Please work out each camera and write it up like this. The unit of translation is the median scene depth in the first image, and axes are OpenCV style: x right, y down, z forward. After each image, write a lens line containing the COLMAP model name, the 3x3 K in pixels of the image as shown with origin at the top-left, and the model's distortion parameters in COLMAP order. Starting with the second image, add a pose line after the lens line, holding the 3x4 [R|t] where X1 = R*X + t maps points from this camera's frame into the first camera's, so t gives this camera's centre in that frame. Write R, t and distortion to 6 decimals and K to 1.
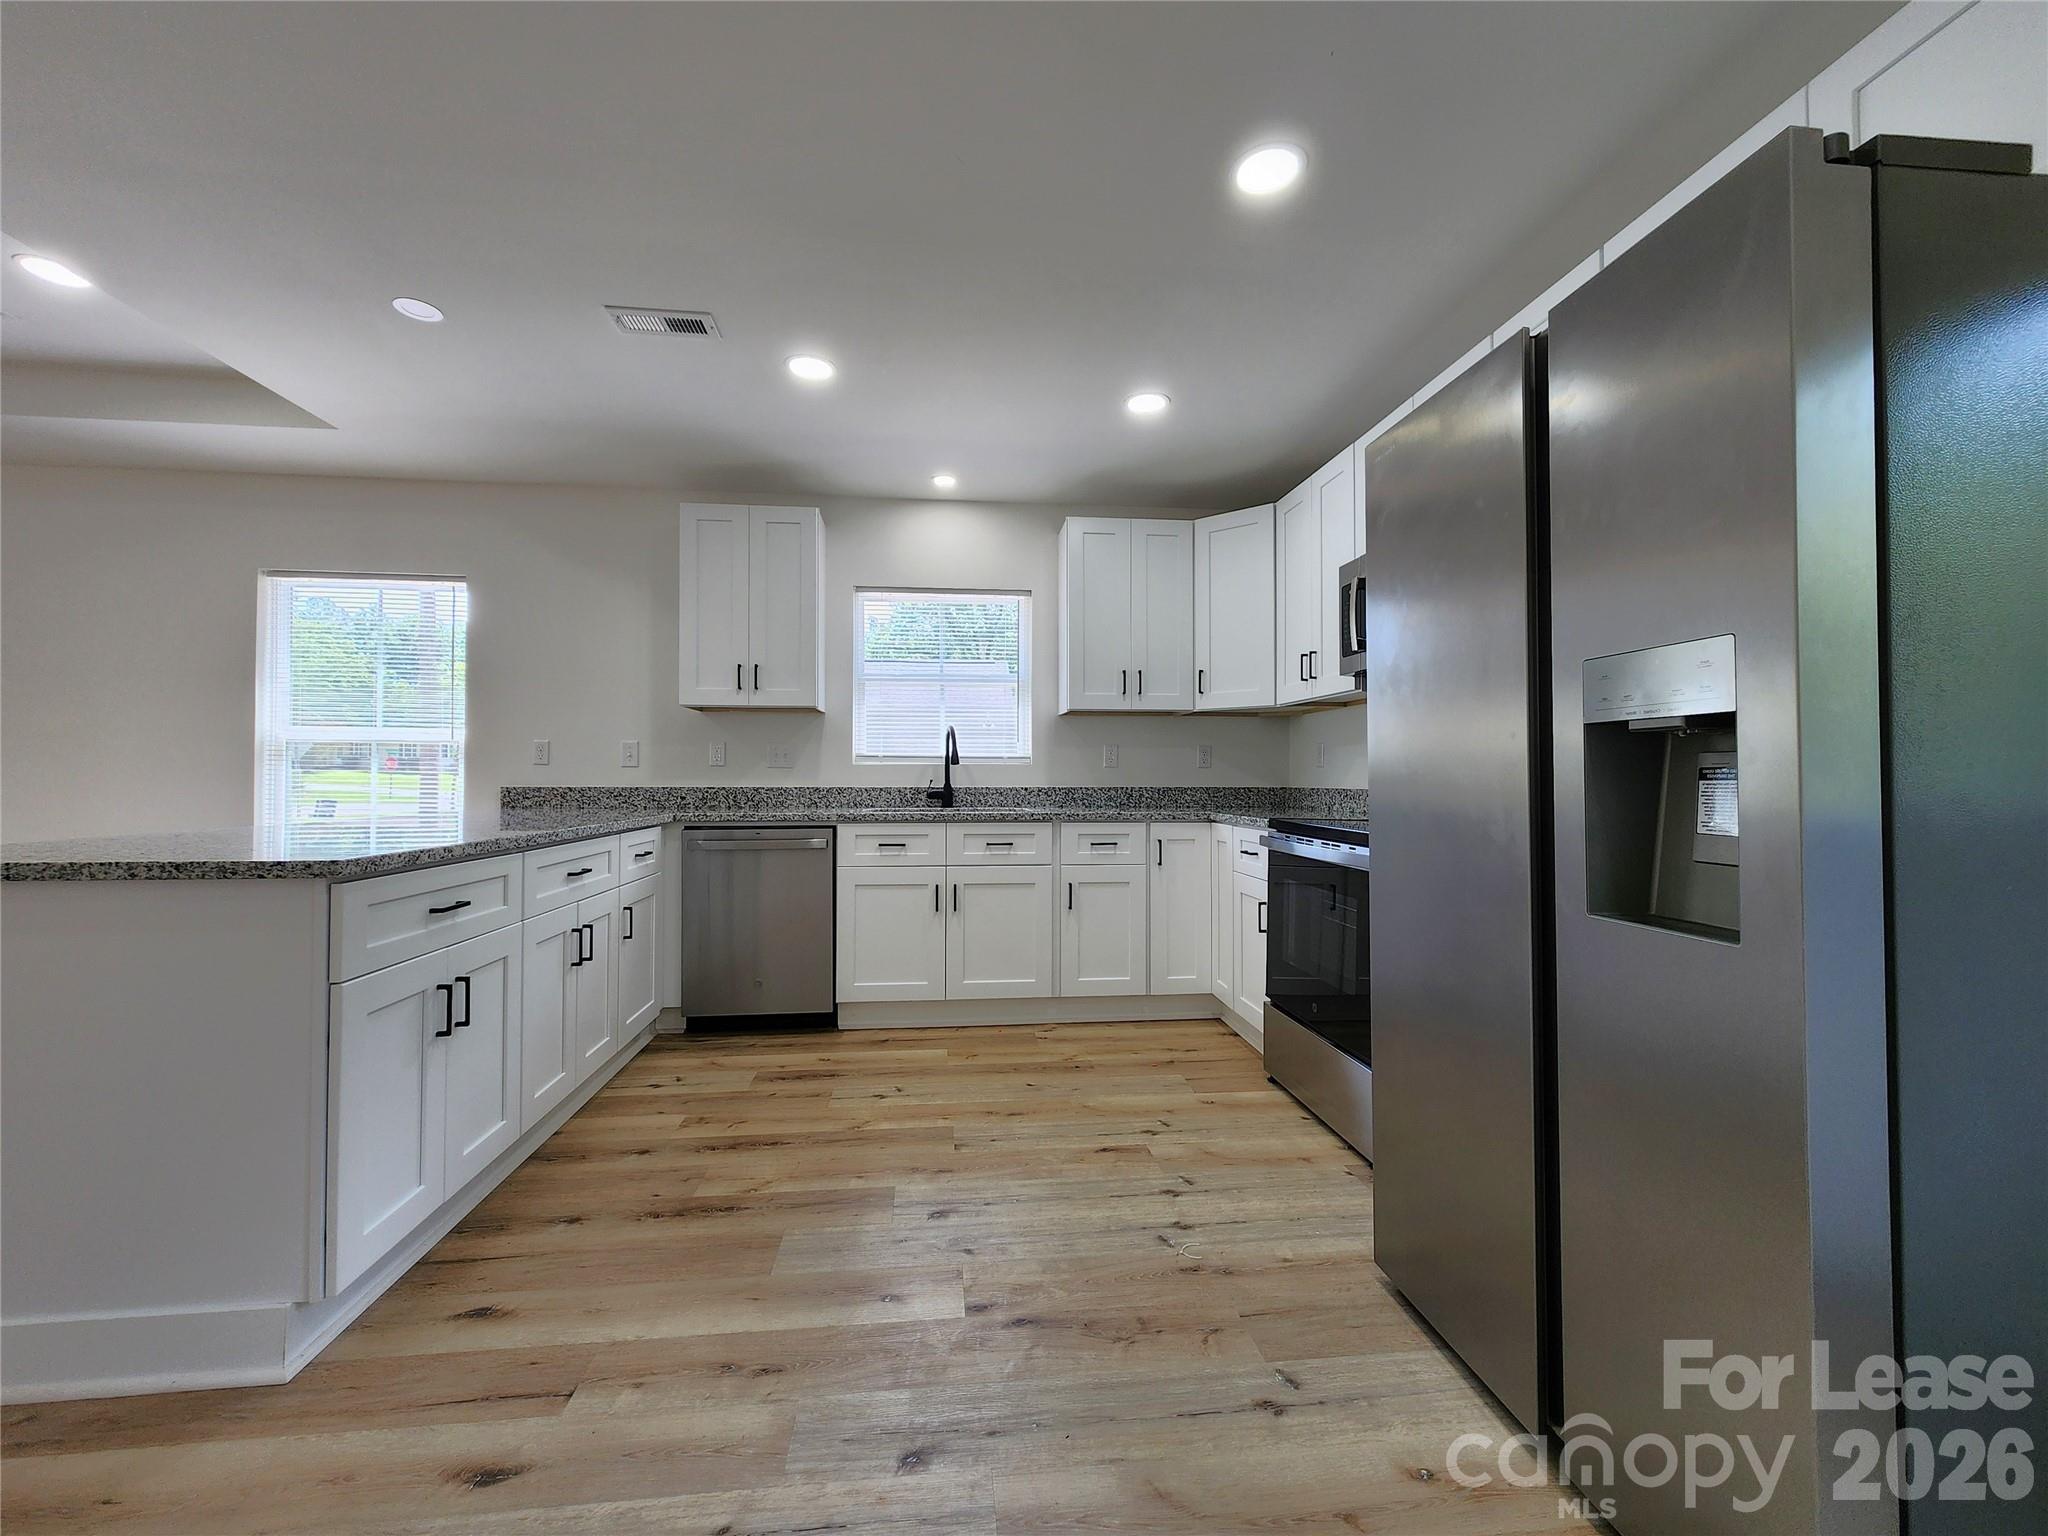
lens RADIAL K [[842.9, 0, 1024.0], [0, 842.9, 768.0], [0, 0, 1]] dist [0.000477, 0.000366]
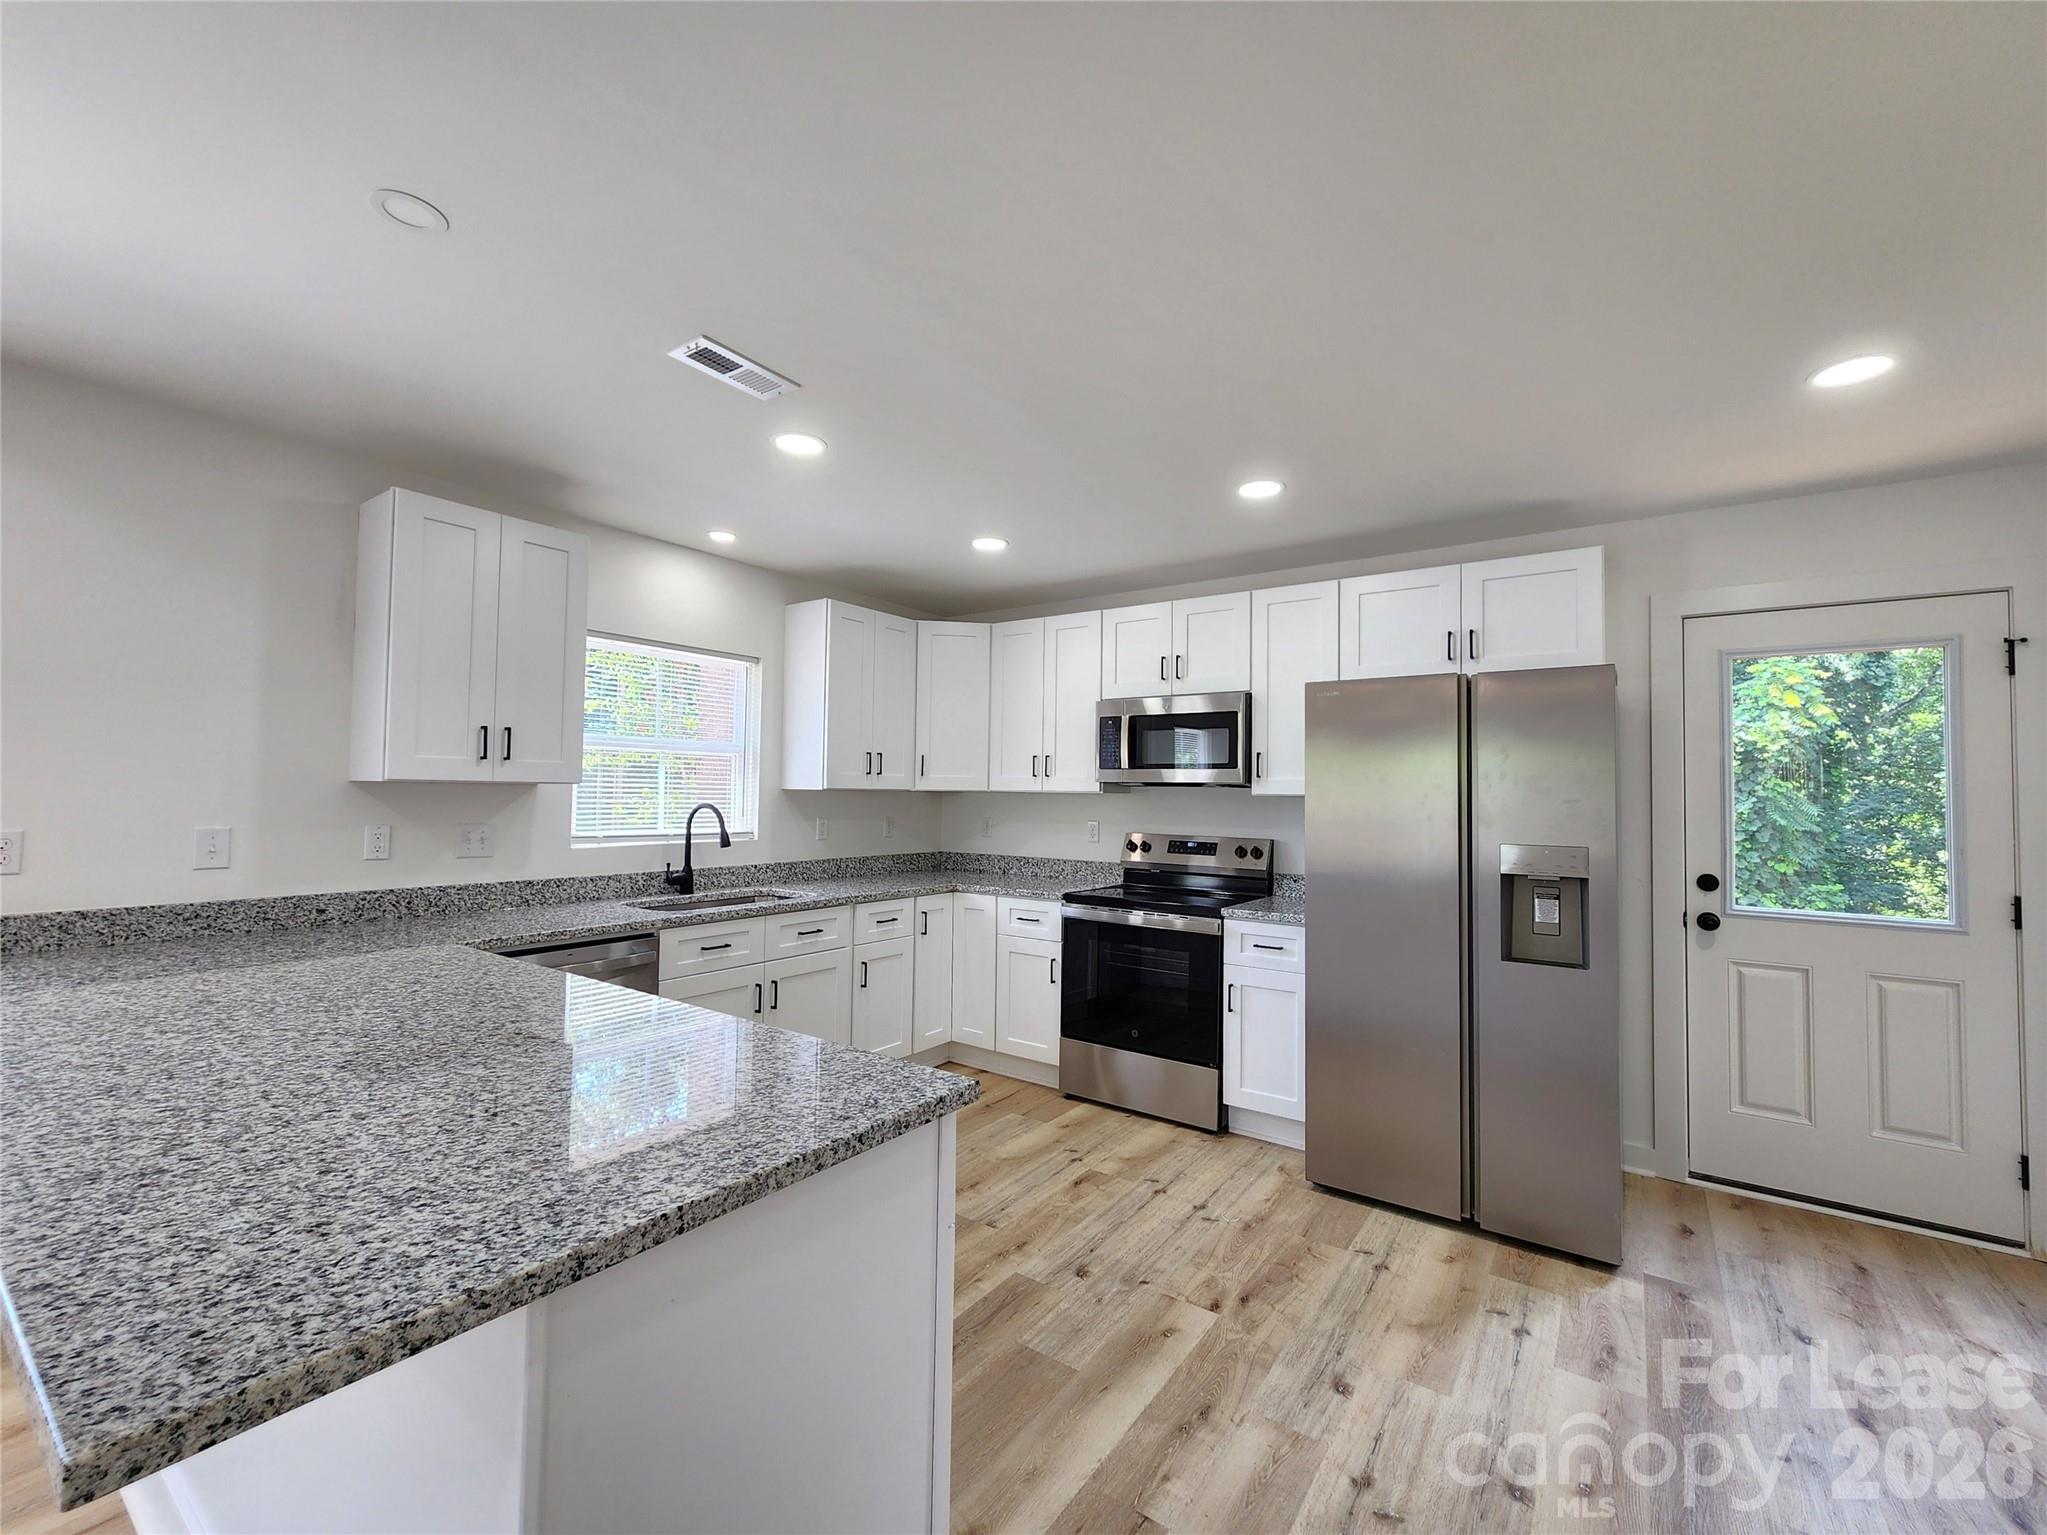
lens RADIAL K [[854.8, 0, 1023.5], [0, 854.8, 767.5], [0, 0, 1]] dist [0.004319, 0.000027]
pose [[0.663037, 0.032297, 0.747890, -0.610425], [-0.022662, 0.999477, -0.023071, -0.083128], [-0.748243, -0.001652, 0.663422, 0.152758]]
